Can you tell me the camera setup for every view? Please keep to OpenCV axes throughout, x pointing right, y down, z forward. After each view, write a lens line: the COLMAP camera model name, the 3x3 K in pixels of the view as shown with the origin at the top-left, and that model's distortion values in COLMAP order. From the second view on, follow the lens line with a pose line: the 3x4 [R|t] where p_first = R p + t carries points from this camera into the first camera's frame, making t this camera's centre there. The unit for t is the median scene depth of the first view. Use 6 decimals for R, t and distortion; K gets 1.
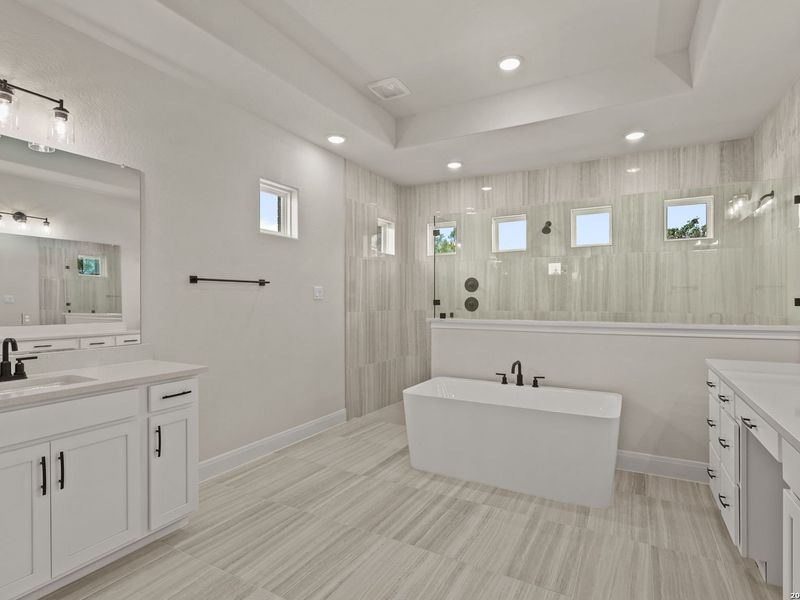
lens RADIAL K [[415.7, 0, 399.9], [0, 415.7, 303.7], [0, 0, 1]] dist [-0.006063, 0.000324]
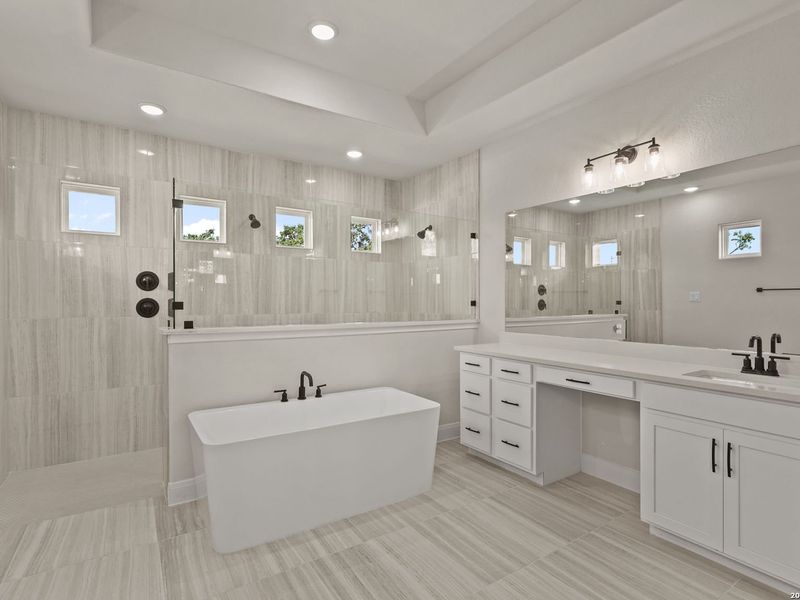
lens RADIAL K [[415.7, 0, 399.9], [0, 415.7, 303.7], [0, 0, 1]] dist [-0.006063, 0.000324]
pose [[0.463943, -0.003189, 0.885859, -0.397427], [0.009287, 0.999956, -0.001264, -0.001549], [-0.885816, 0.008813, 0.463952, 0.413562]]
